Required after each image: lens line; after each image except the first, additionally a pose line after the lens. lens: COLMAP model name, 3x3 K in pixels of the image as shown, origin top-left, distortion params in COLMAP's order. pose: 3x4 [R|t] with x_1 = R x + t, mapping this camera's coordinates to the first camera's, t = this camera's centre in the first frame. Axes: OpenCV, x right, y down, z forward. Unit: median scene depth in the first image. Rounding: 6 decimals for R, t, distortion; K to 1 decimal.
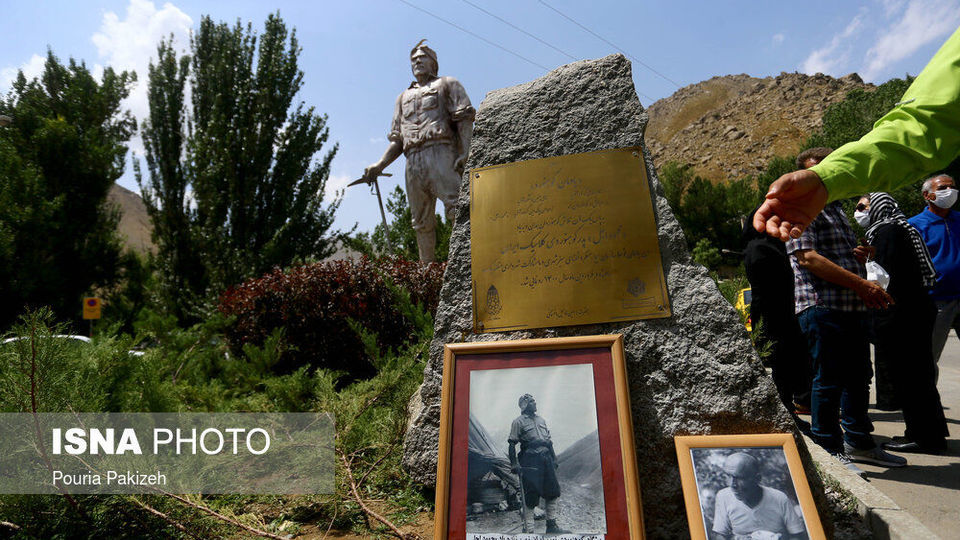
lens RADIAL K [[489.0, 0, 480.0], [0, 489.0, 270.0], [0, 0, 1]] dist [-0.082715, 0.039685]
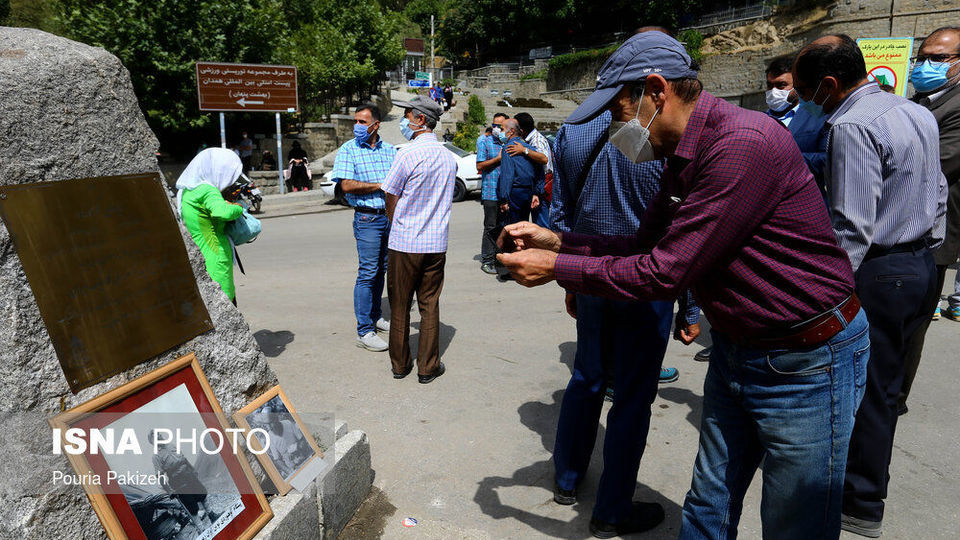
lens RADIAL K [[590.8, 0, 480.9], [0, 590.8, 267.8], [0, 0, 1]] dist [-0.068771, 0.057888]
pose [[0.049271, -0.141977, 0.988643, -0.040683], [-0.099249, 0.984250, 0.146292, -0.013462], [-0.993842, -0.105330, 0.034404, 0.010015]]
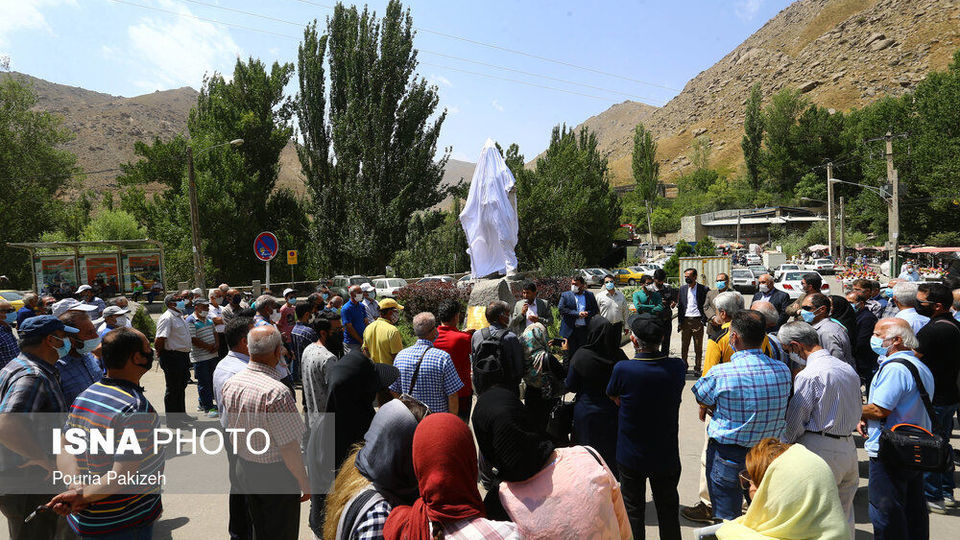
lens RADIAL K [[469.2, 0, 480.0], [0, 469.2, 270.0], [0, 0, 1]] dist [-0.063198, 0.028040]
pose [[0.976268, 0.037751, -0.213252, 0.055945], [-0.001883, 0.986133, 0.165948, -0.068069], [0.216559, -0.161608, 0.962801, -0.179629]]
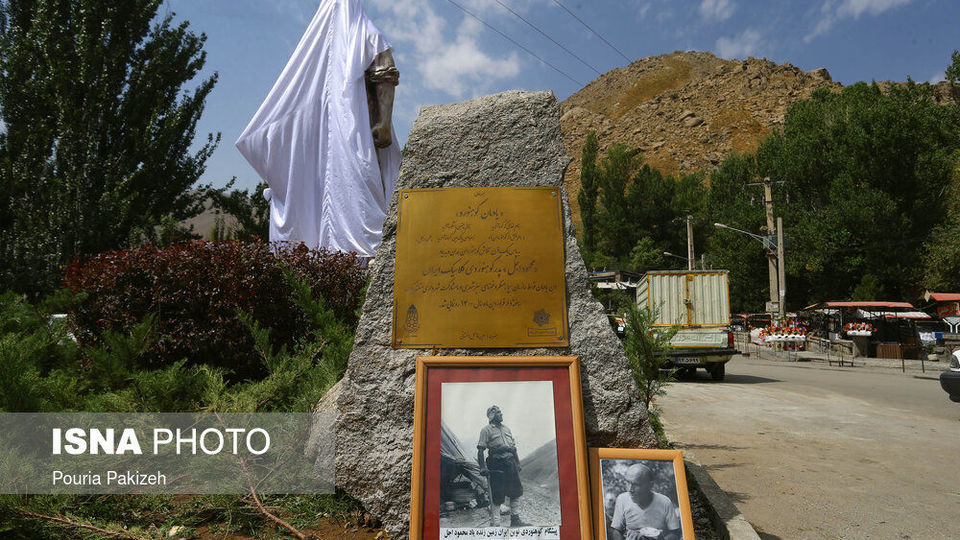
lens RADIAL K [[590.8, 0, 480.9], [0, 590.8, 267.8], [0, 0, 1]] dist [-0.068771, 0.057888]
pose [[0.982611, 0.084420, 0.165376, -0.002040], [-0.088544, 0.995915, 0.017714, -0.003600], [-0.163205, -0.032049, 0.986072, -0.012772]]
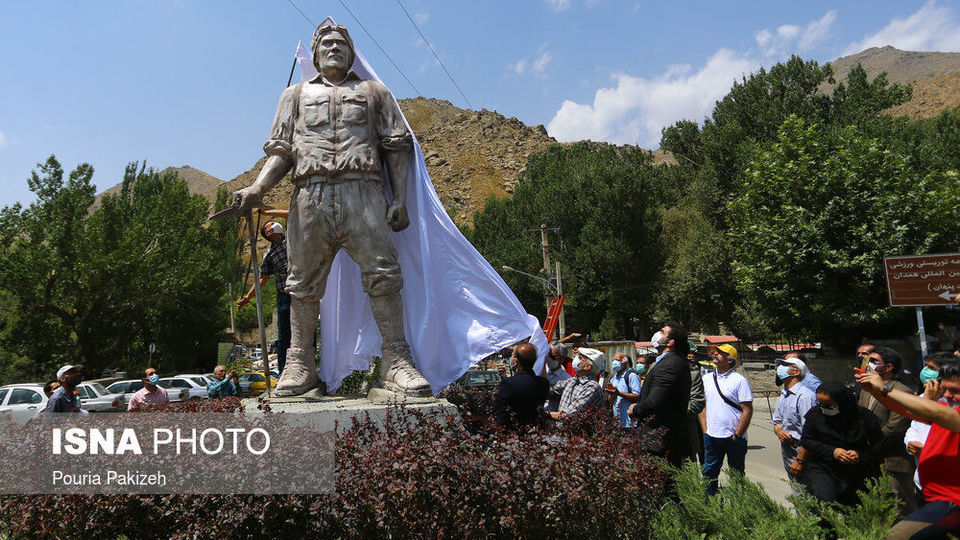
lens RADIAL K [[576.8, 0, 421.6], [0, 576.8, 230.4], [0, 0, 1]] dist [-0.084642, 0.053601]
pose [[0.873637, 0.136056, 0.467168, -0.081402], [-0.089482, 0.988661, -0.120596, -0.021661], [-0.478279, 0.063554, 0.875905, 0.058657]]
